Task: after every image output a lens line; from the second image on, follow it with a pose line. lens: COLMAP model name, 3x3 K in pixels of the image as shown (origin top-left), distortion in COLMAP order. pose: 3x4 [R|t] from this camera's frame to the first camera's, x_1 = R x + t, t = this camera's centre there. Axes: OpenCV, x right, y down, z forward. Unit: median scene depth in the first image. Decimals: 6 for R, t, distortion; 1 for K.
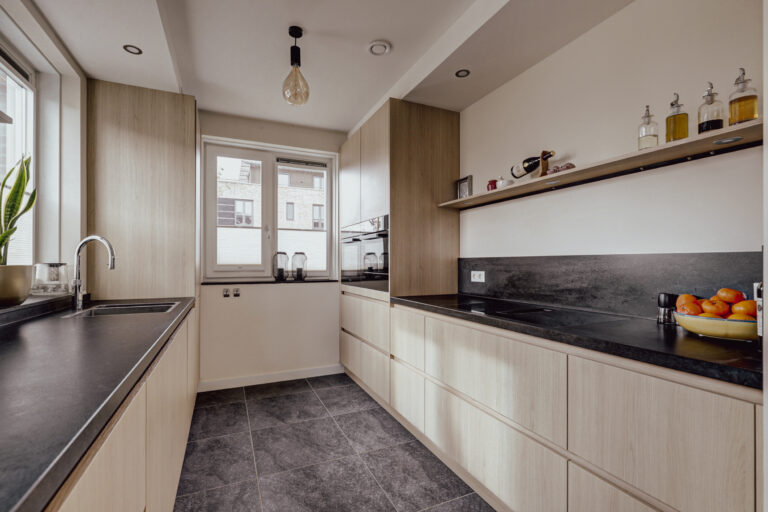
lens RADIAL K [[352.8, 0, 384.0], [0, 352.8, 256.0], [0, 0, 1]] dist [0.001680, 0.000353]
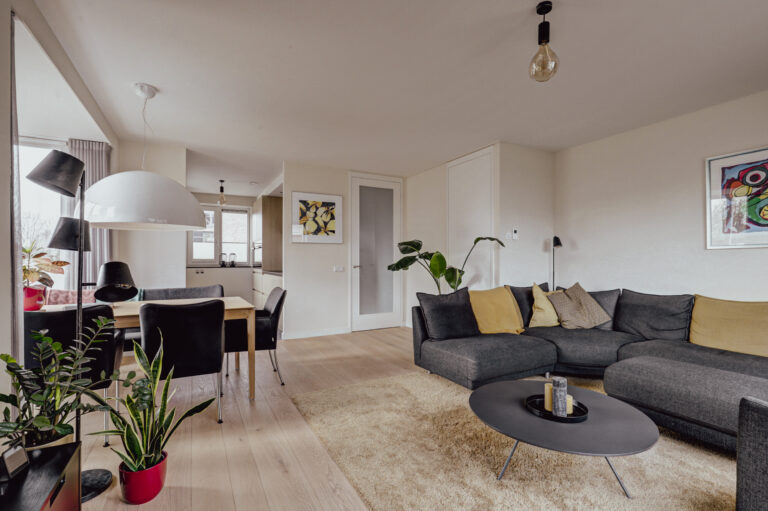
lens RADIAL K [[352.8, 0, 384.0], [0, 352.8, 255.5], [0, 0, 1]] dist [0.001680, 0.000353]
pose [[0.997409, 0.002572, 0.071895, 0.530647], [-0.003814, 0.999846, 0.017139, -0.038736], [-0.071840, -0.017368, 0.997265, -1.221133]]
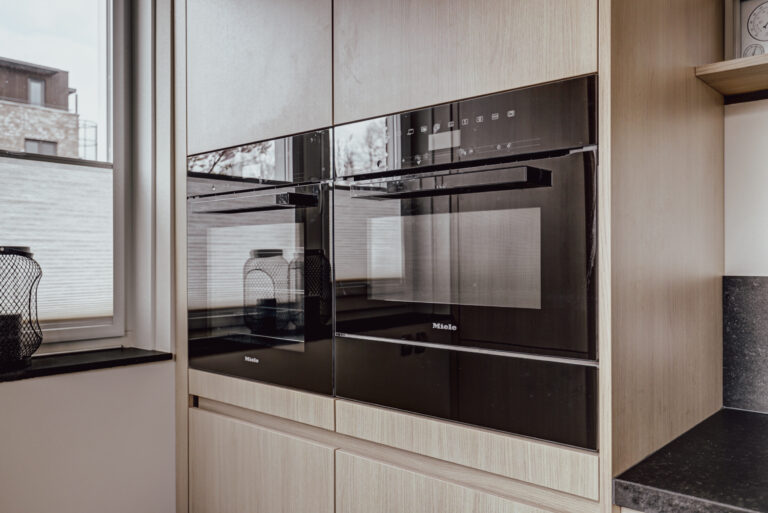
lens RADIAL K [[621.4, 0, 384.0], [0, 621.4, 256.5], [0, 0, 1]] dist [0.000380, -0.000259]
pose [[0.921078, 0.031305, 0.388117, -0.169969], [-0.024711, 0.999453, -0.021971, 0.004685], [-0.388592, 0.010646, 0.921348, 0.533594]]
